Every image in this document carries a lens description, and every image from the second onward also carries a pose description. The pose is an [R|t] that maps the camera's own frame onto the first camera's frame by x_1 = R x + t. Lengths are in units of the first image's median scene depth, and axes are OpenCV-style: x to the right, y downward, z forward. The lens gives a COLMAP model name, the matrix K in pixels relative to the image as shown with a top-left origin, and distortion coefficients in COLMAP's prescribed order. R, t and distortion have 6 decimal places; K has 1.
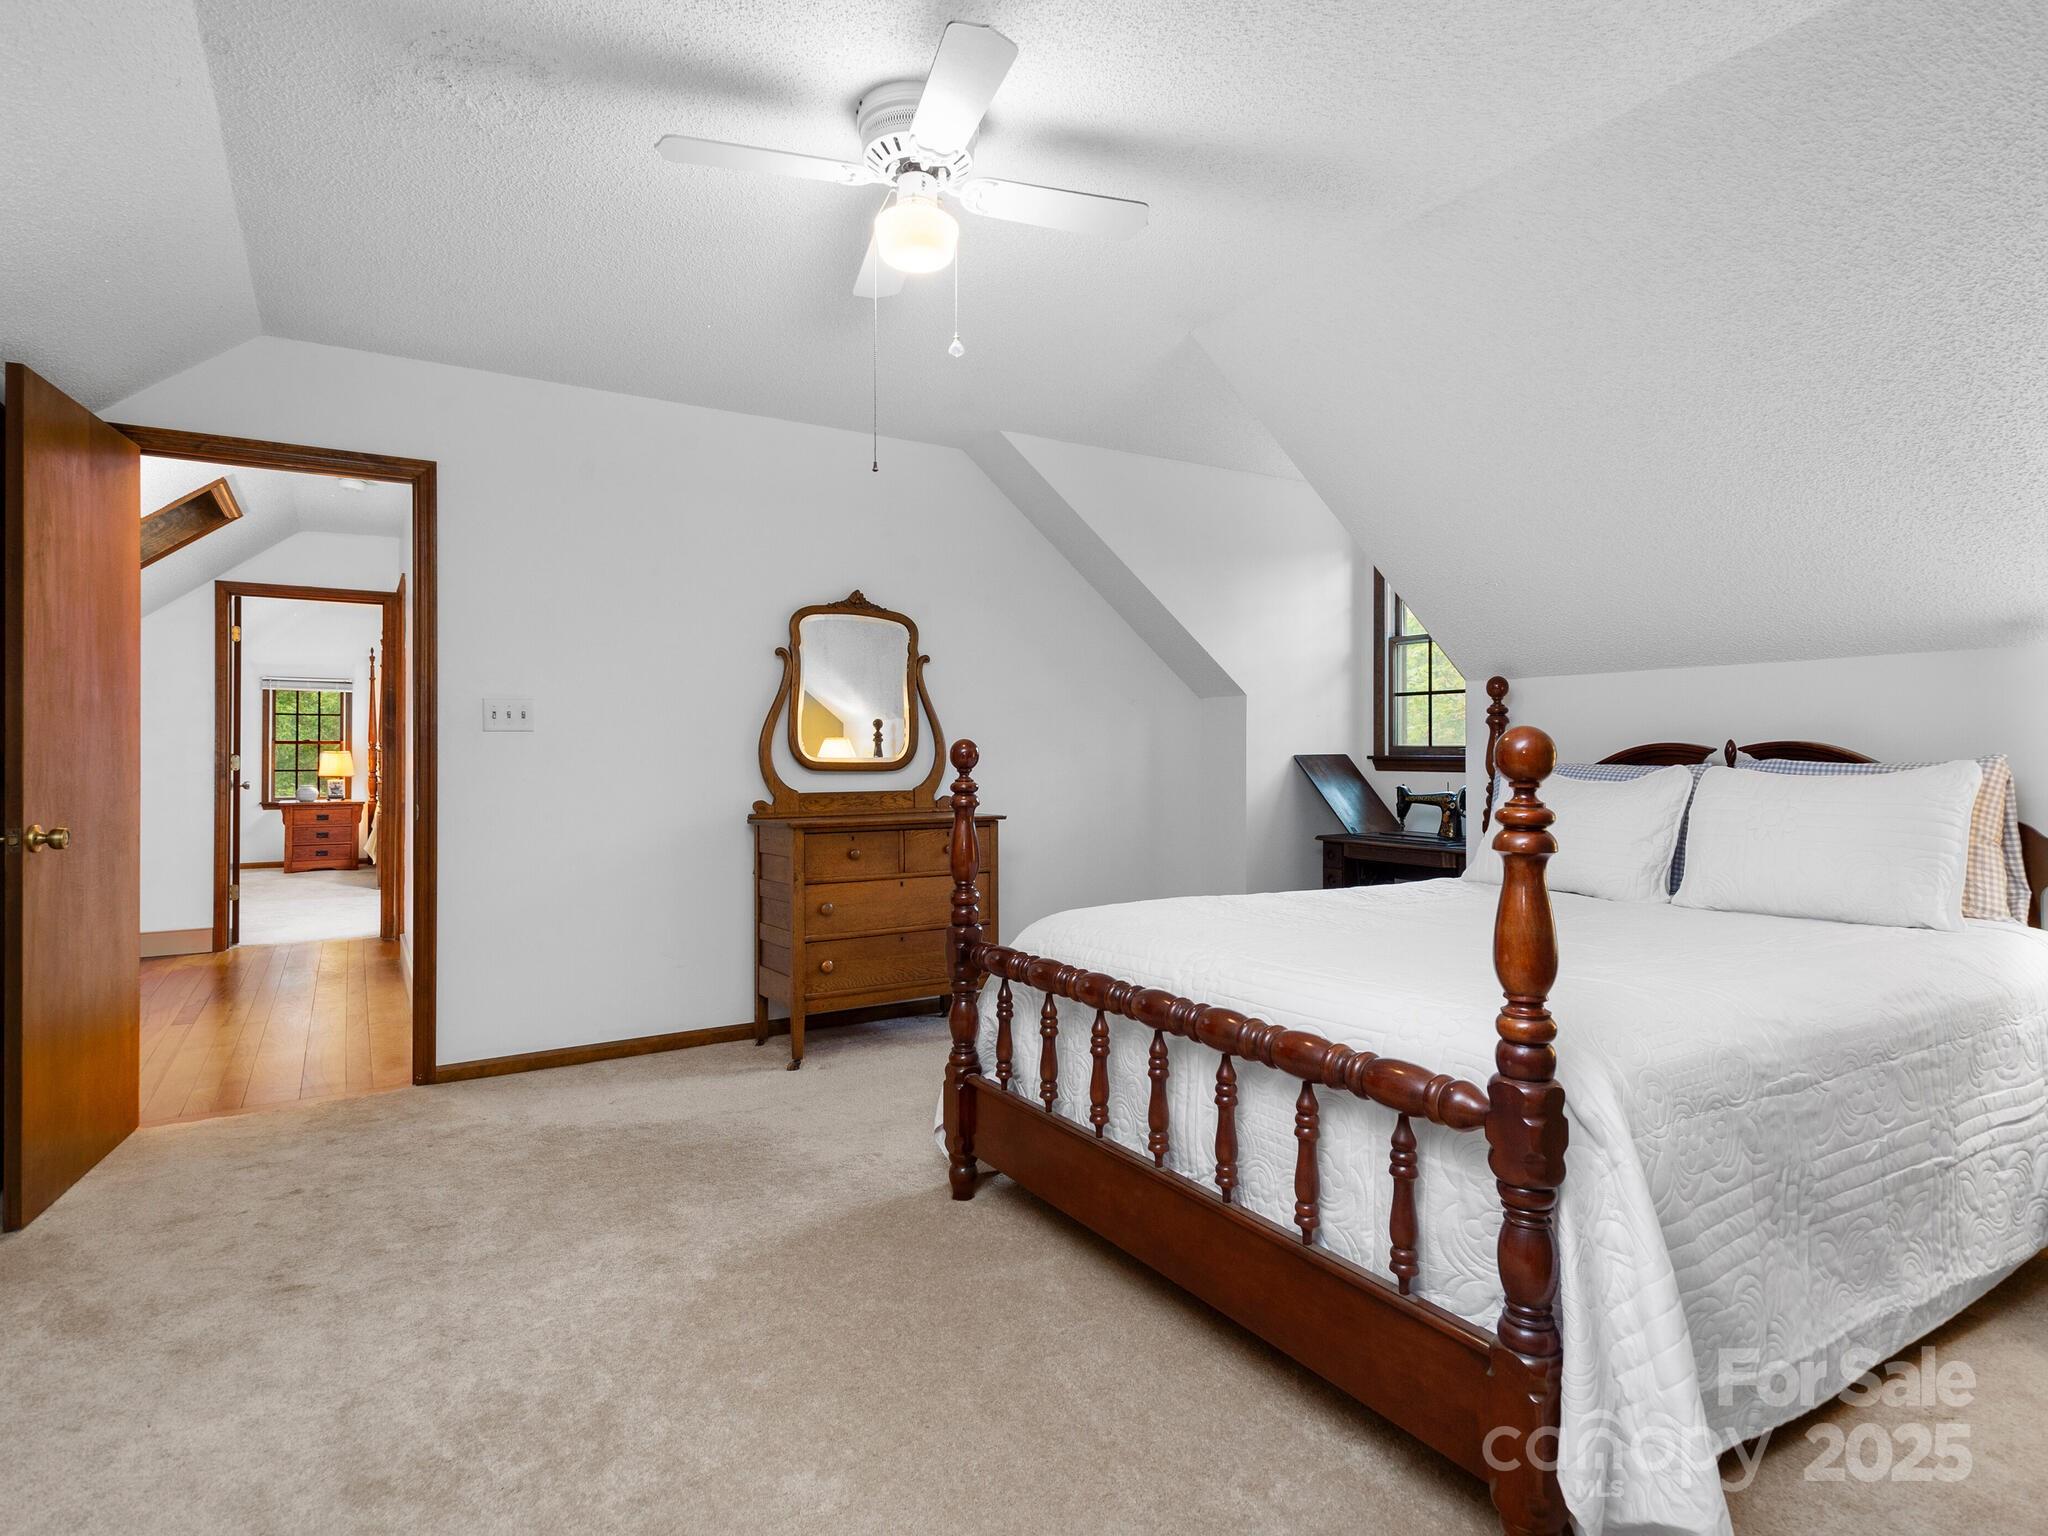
lens RADIAL K [[1126.7, 0, 1028.2], [0, 1126.7, 749.9], [0, 0, 1]] dist [0.004886, -0.000655]
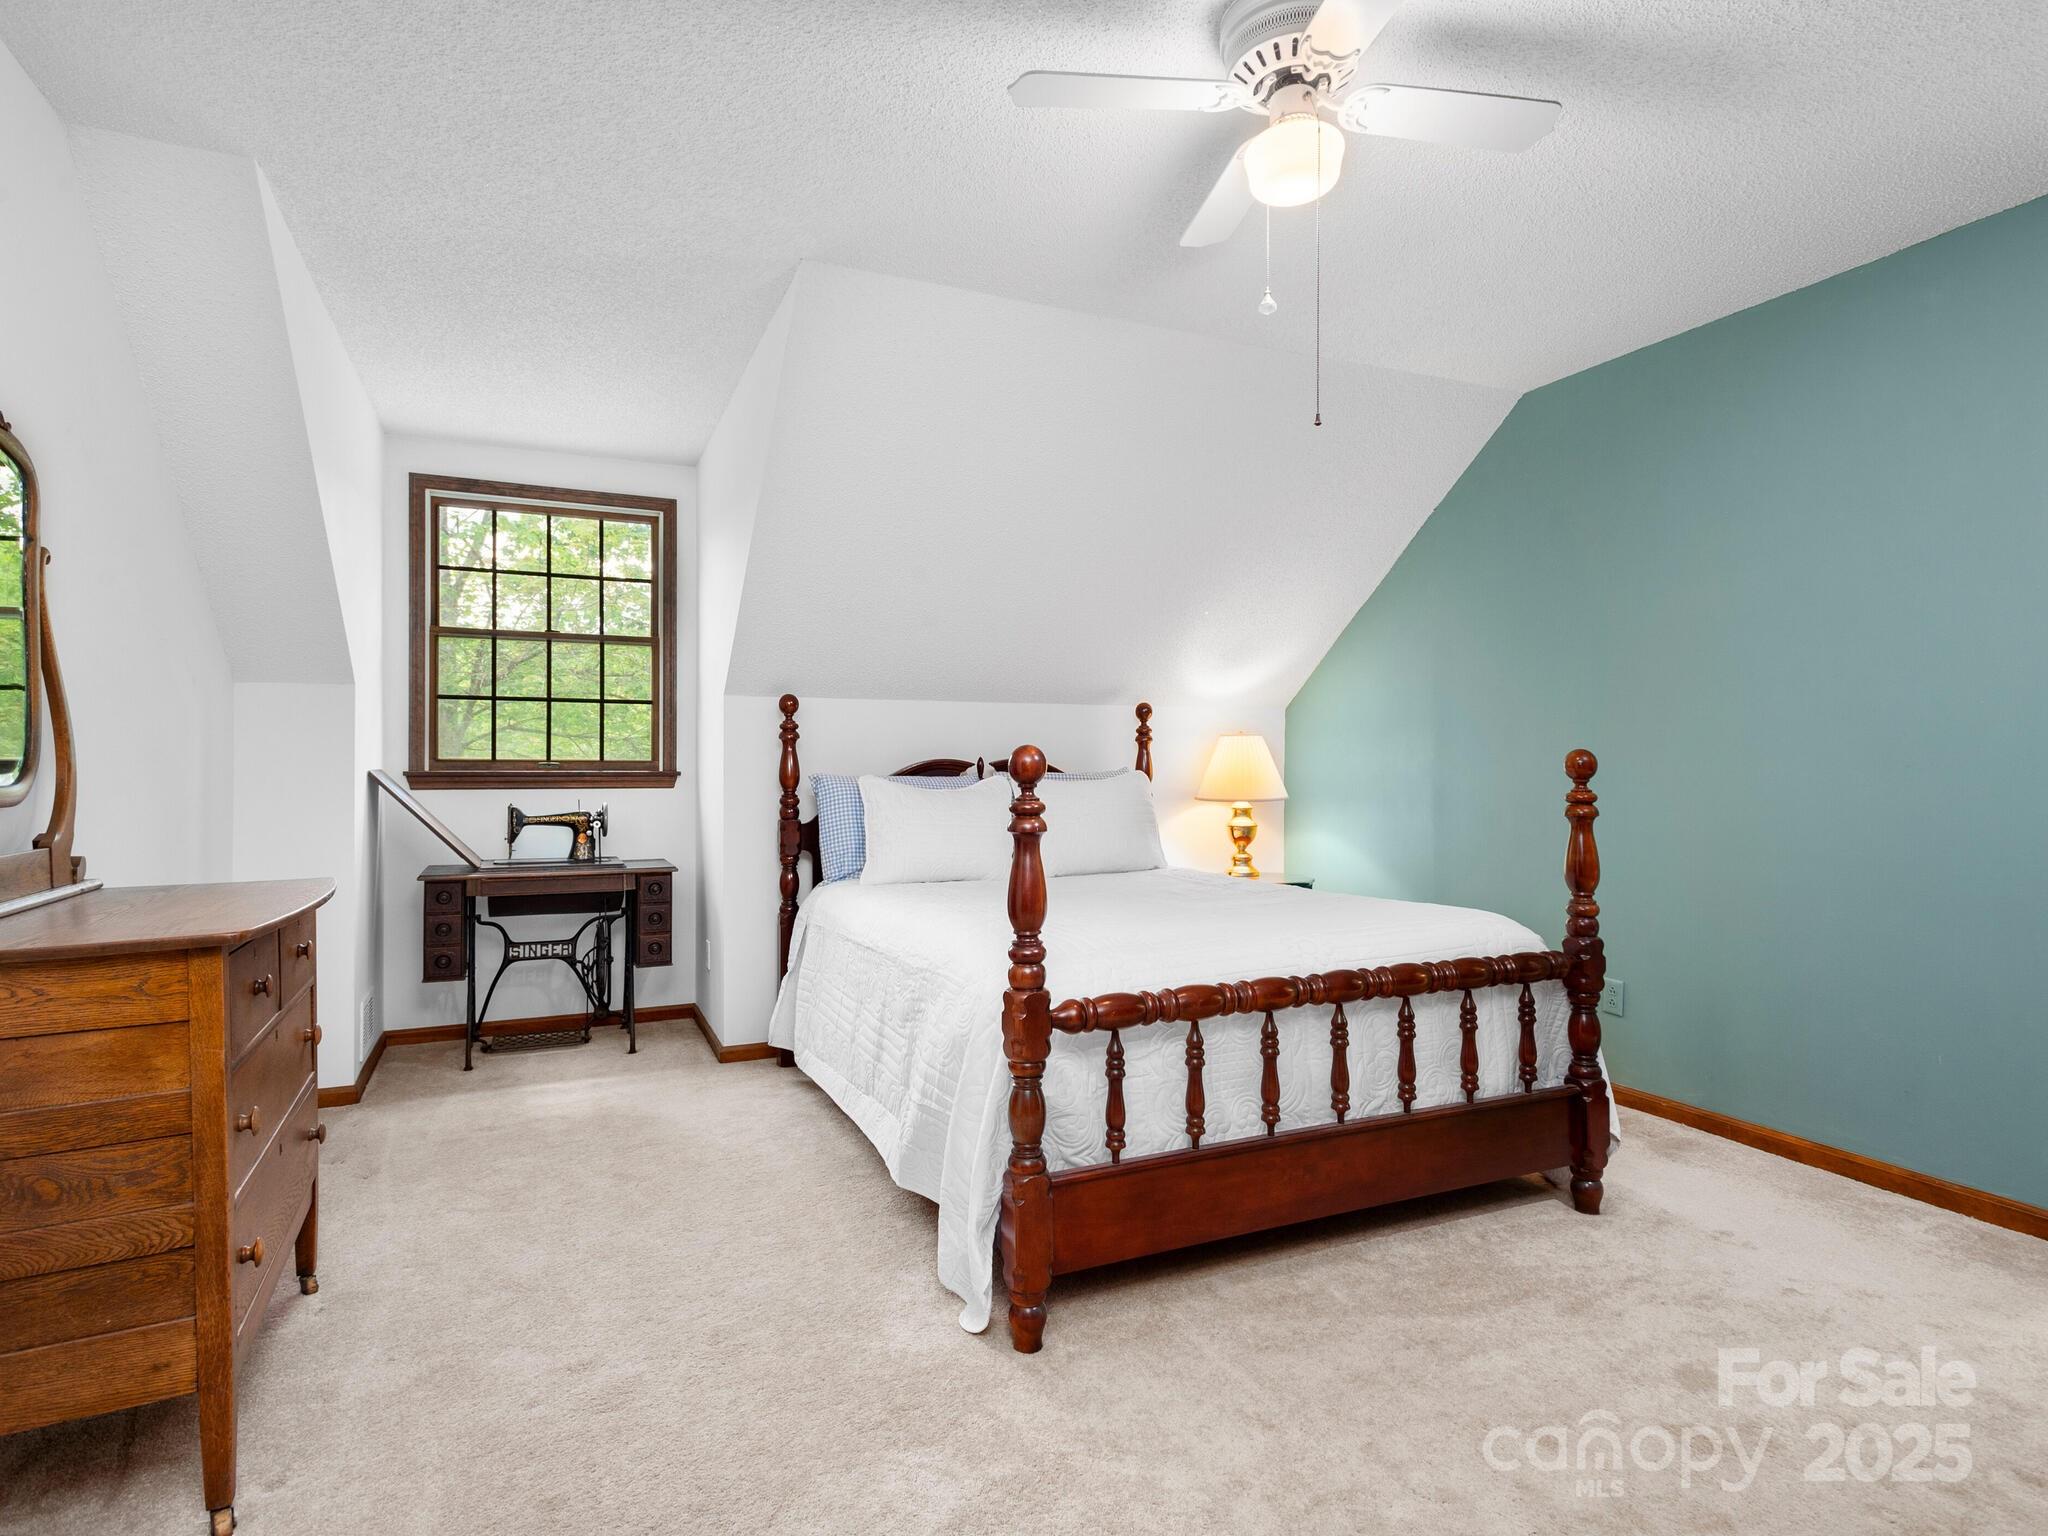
lens RADIAL K [[1126.7, 0, 1028.2], [0, 1126.7, 749.9], [0, 0, 1]] dist [0.004886, -0.000655]
pose [[0.136863, 0.013293, 0.990501, -0.777160], [-0.001121, 0.999911, -0.013264, 0.000634], [-0.990589, 0.000705, 0.136866, 0.831890]]
